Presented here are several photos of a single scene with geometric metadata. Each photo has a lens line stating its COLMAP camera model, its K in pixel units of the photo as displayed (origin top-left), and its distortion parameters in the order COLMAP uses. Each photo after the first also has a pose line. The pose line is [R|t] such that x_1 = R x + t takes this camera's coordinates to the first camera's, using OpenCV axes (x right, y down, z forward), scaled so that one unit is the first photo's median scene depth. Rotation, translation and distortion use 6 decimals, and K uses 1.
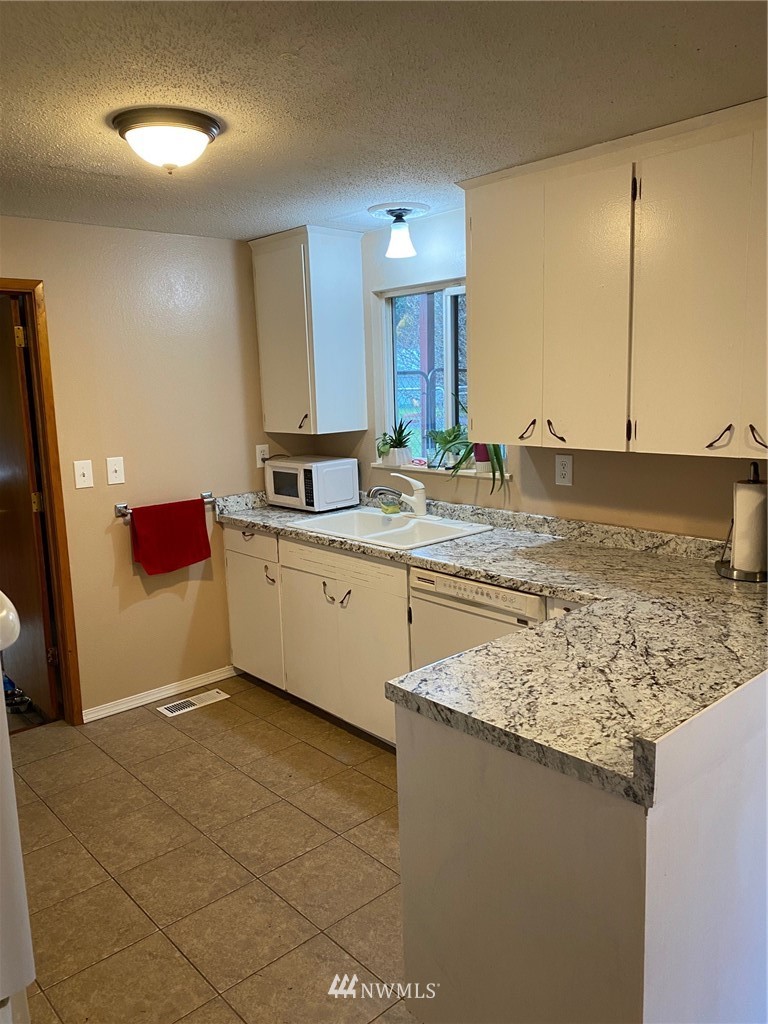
lens RADIAL K [[780.0, 0, 379.1], [0, 780.0, 511.1], [0, 0, 1]] dist [0.050433, -0.048972]
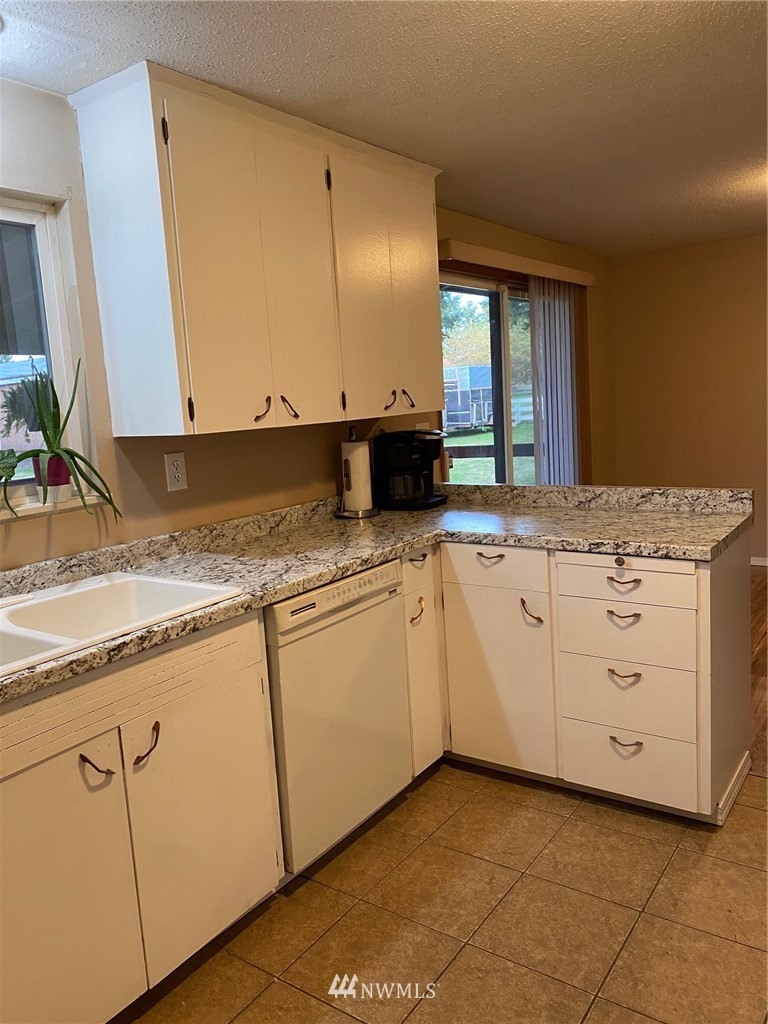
lens RADIAL K [[780.0, 0, 372.9], [0, 780.0, 510.9], [0, 0, 1]] dist [0.050433, -0.048972]
pose [[-0.217831, -0.099446, 0.970907, -0.773271], [0.237125, 0.959595, 0.151489, -0.112215], [-0.946742, 0.263226, -0.185449, 1.228671]]
